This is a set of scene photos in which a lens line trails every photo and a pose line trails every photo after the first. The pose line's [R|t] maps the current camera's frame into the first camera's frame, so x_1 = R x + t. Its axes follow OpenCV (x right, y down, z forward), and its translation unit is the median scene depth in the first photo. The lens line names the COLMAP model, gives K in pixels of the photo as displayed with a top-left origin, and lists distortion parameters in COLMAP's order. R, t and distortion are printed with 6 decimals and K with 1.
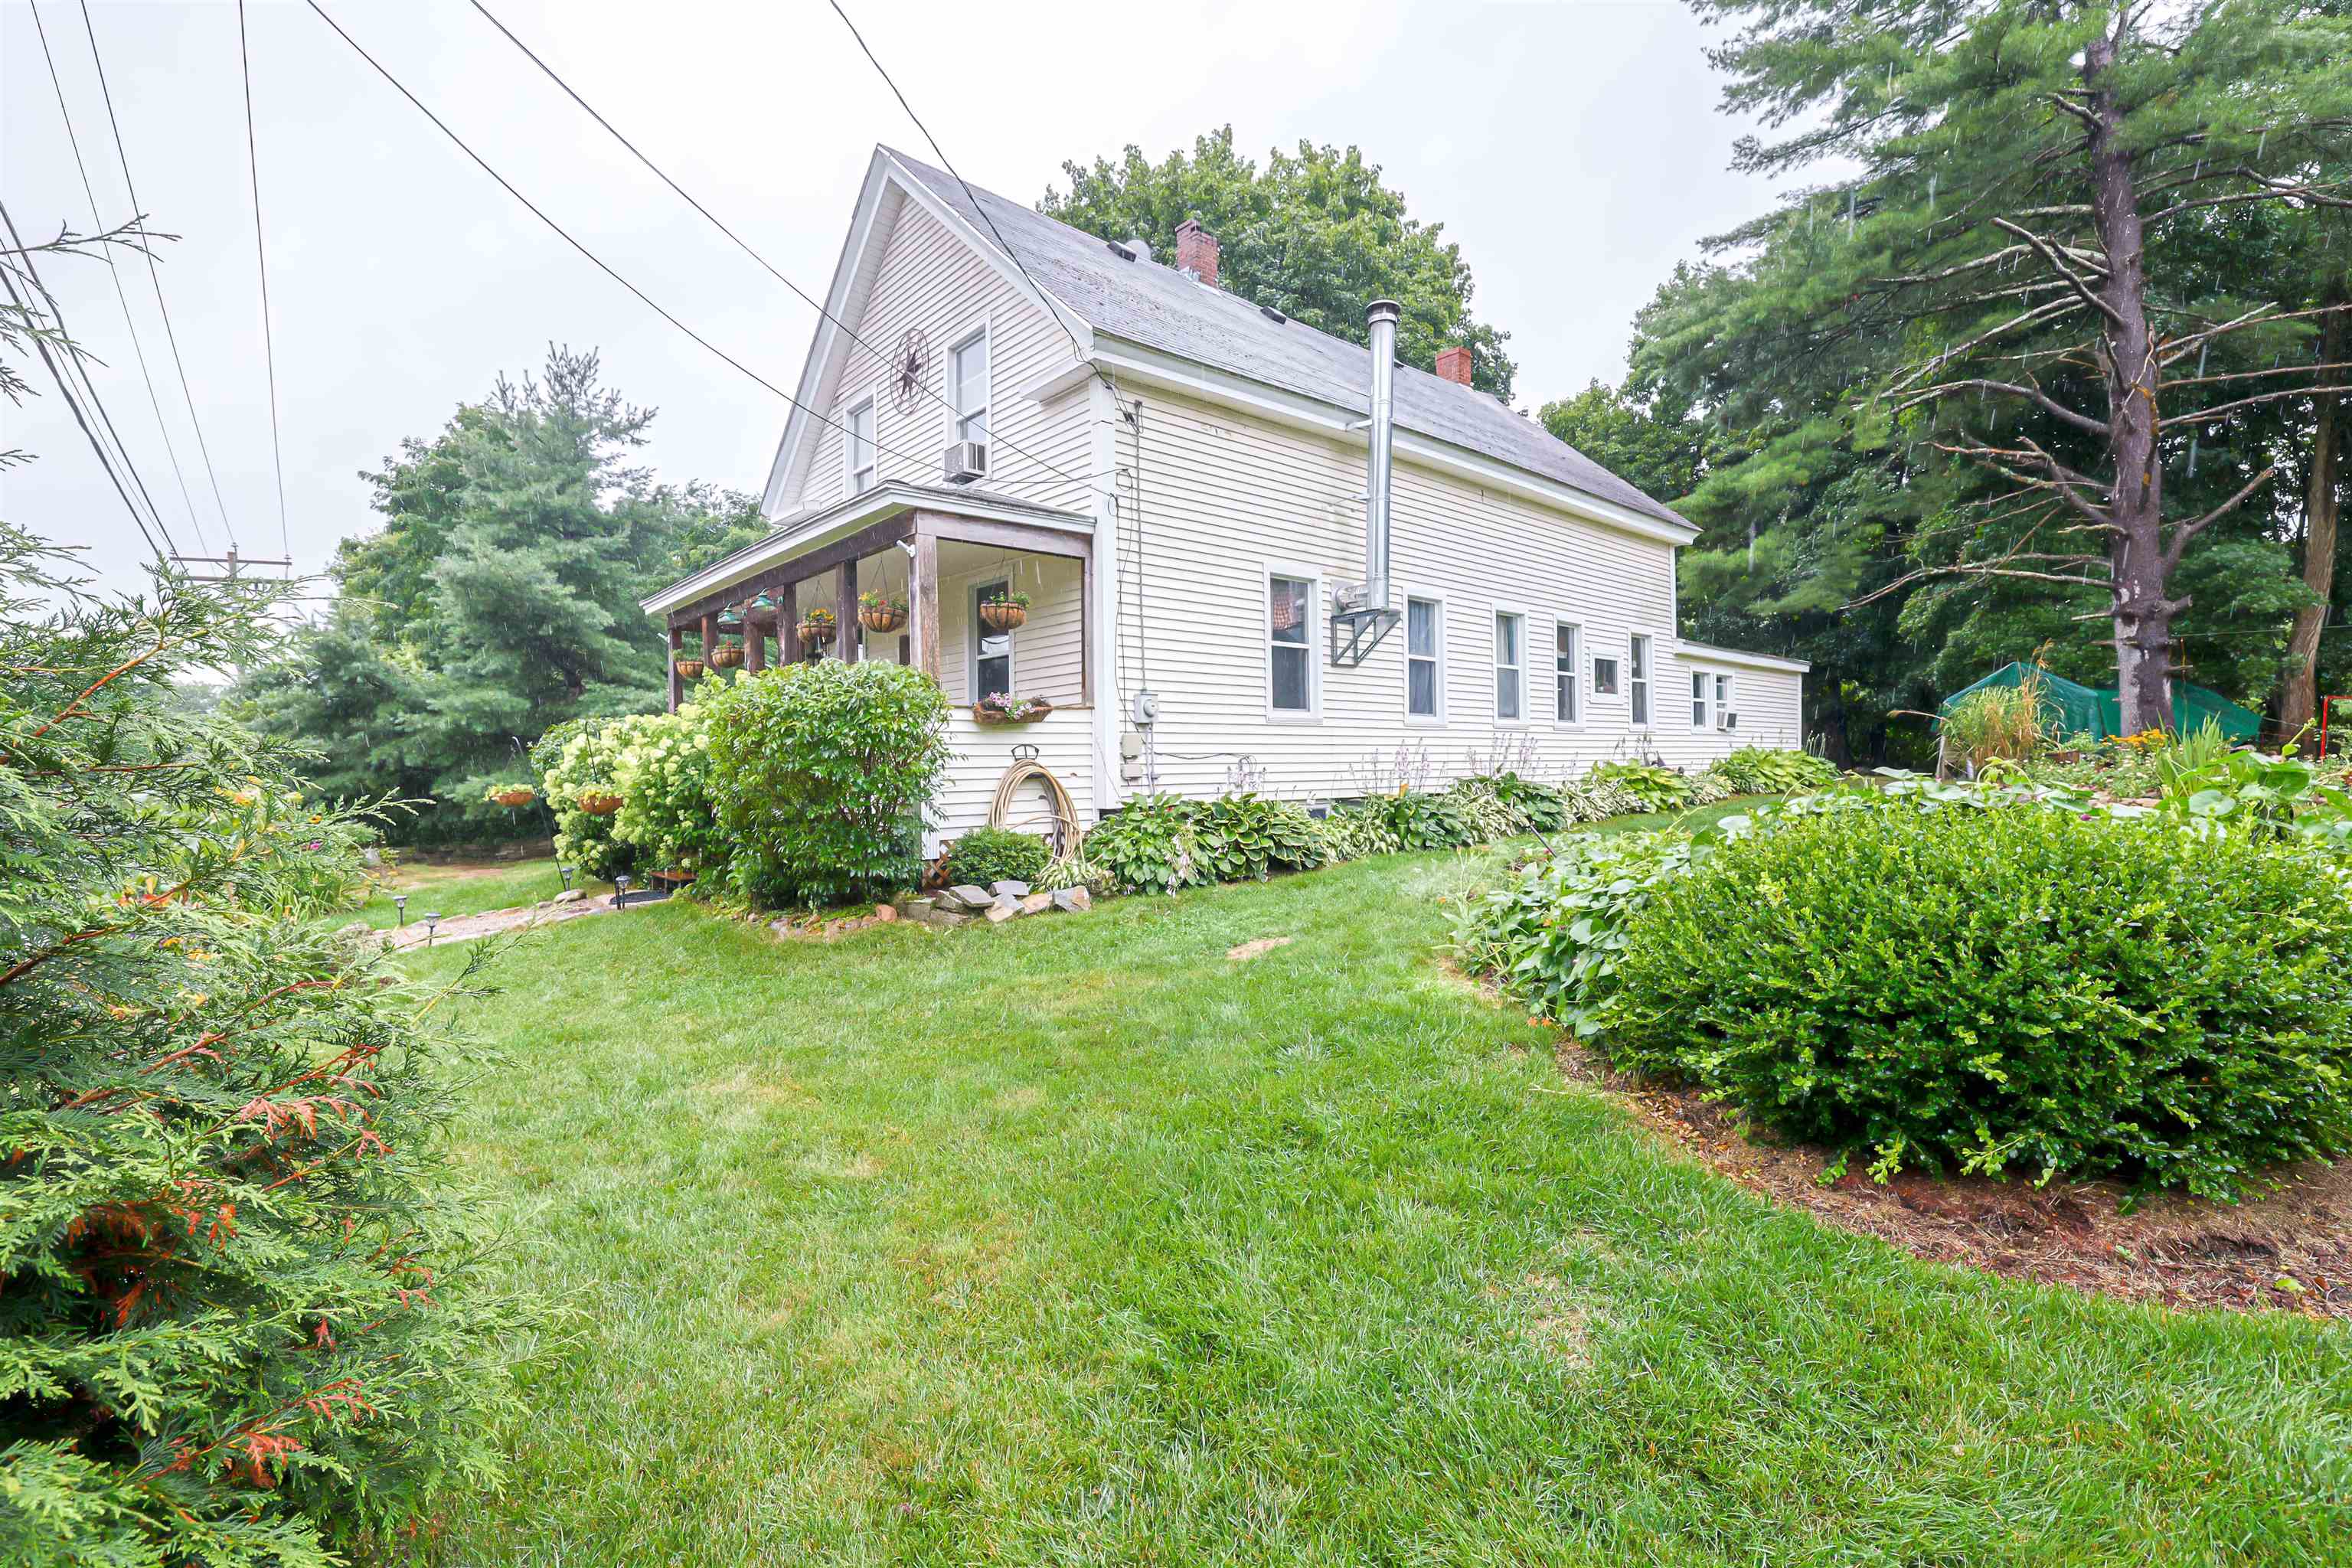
lens RADIAL K [[1003.6, 0, 1187.8], [0, 1003.6, 778.2], [0, 0, 1]] dist [-0.004691, 0.001045]
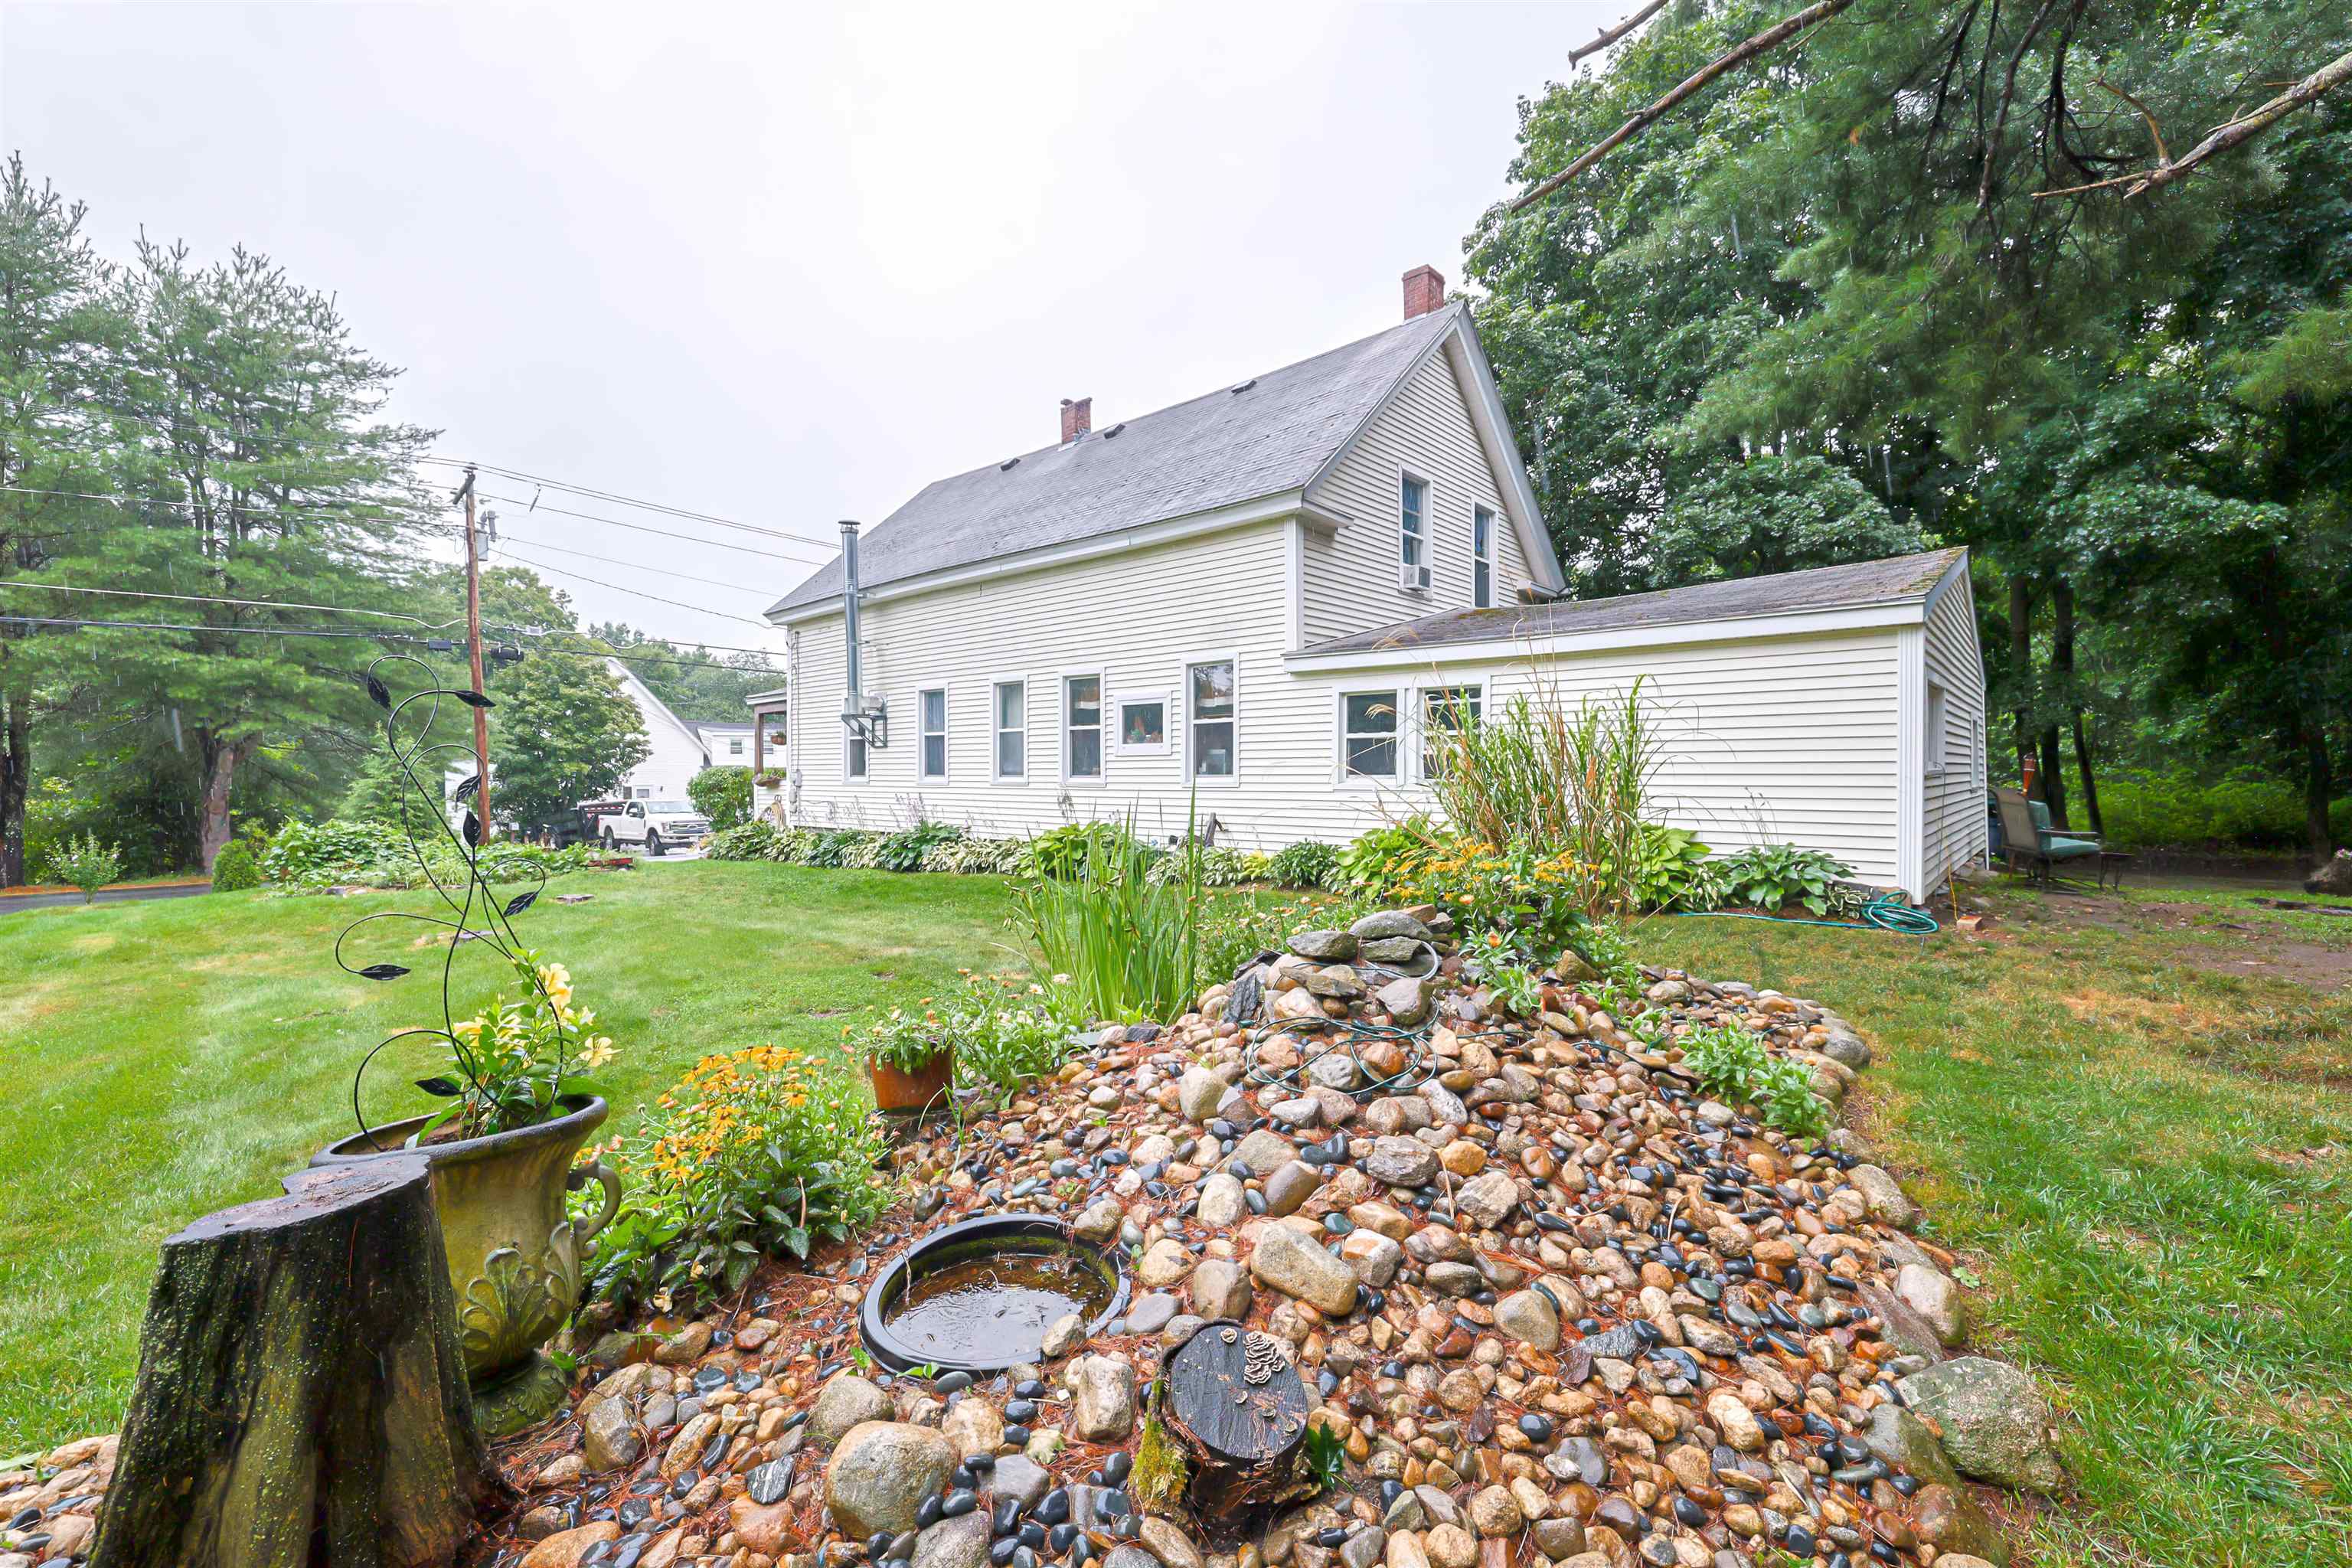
lens RADIAL K [[1003.6, 0, 1170.6], [0, 1003.6, 782.7], [0, 0, 1]] dist [-0.004691, 0.001045]
pose [[0.112397, 0.016208, -0.993531, 1.493817], [-0.021917, 0.999664, 0.013829, -0.073086], [0.993422, 0.020221, 0.112714, 1.078162]]
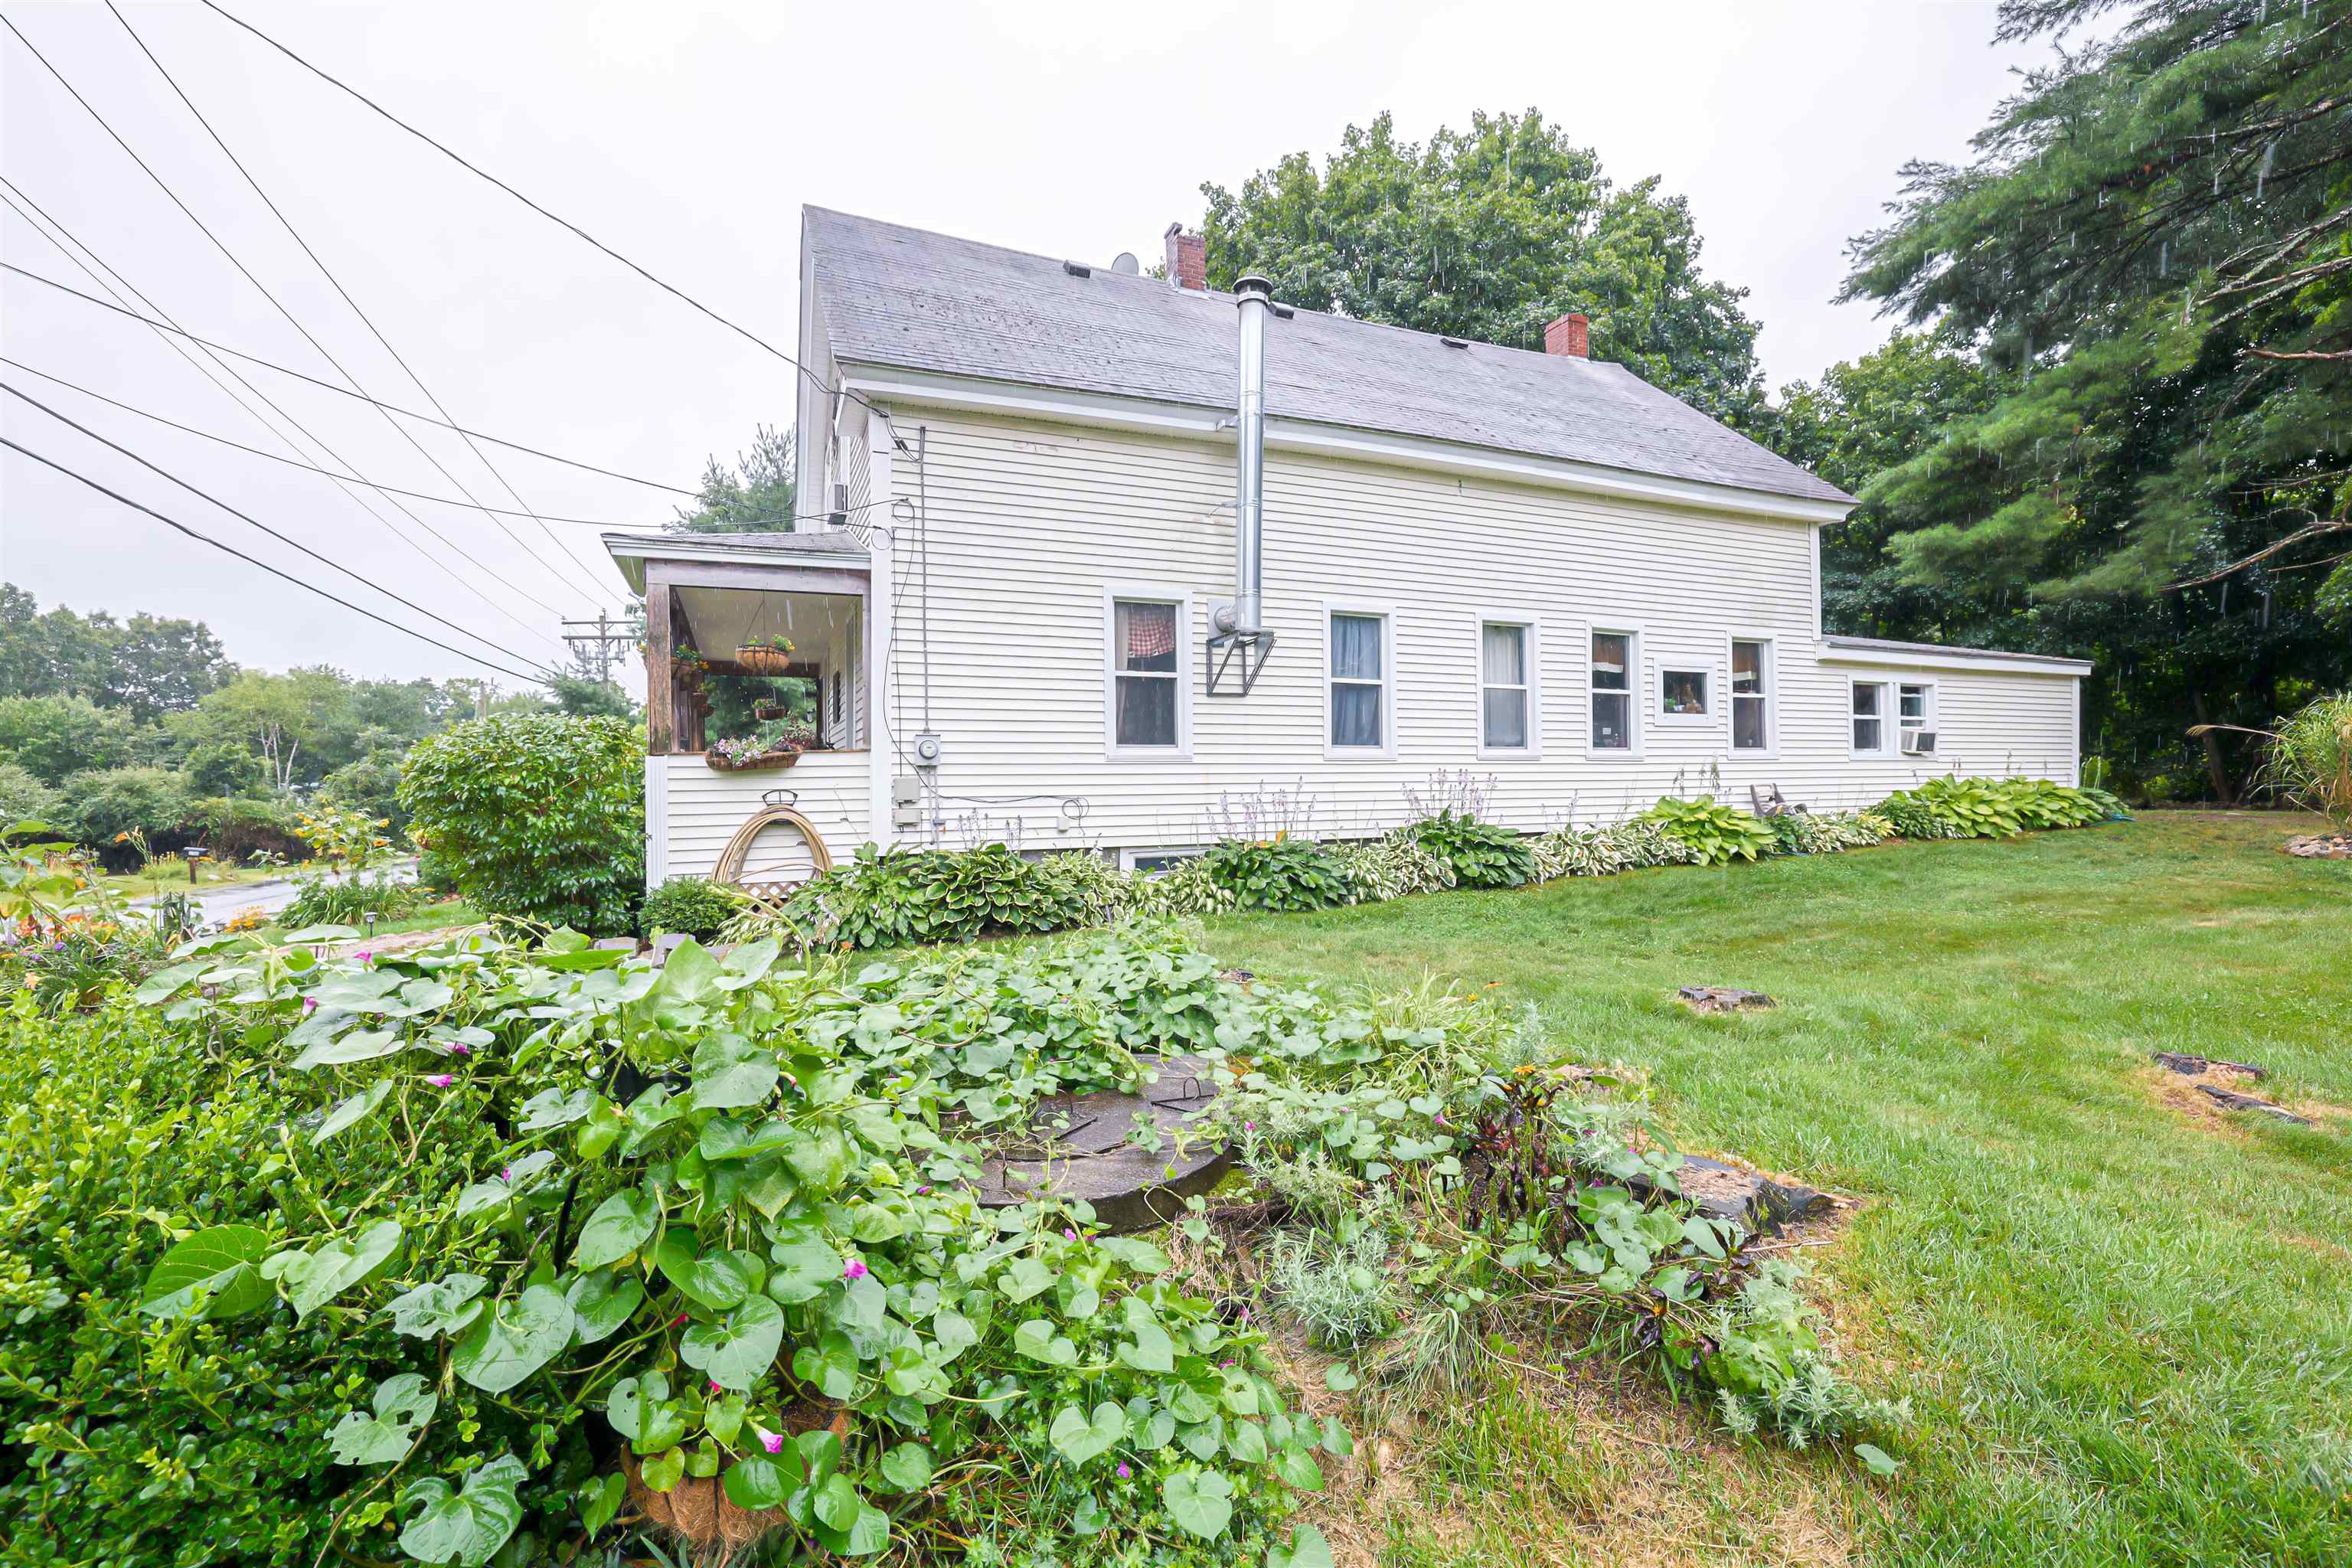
lens RADIAL K [[1003.6, 0, 1215.8], [0, 1003.6, 780.6], [0, 0, 1]] dist [-0.004691, 0.001045]
pose [[0.953207, -0.001068, -0.302315, 0.349077], [-0.003872, 0.999869, -0.015743, -0.018845], [0.302293, 0.016177, 0.953078, 0.130213]]
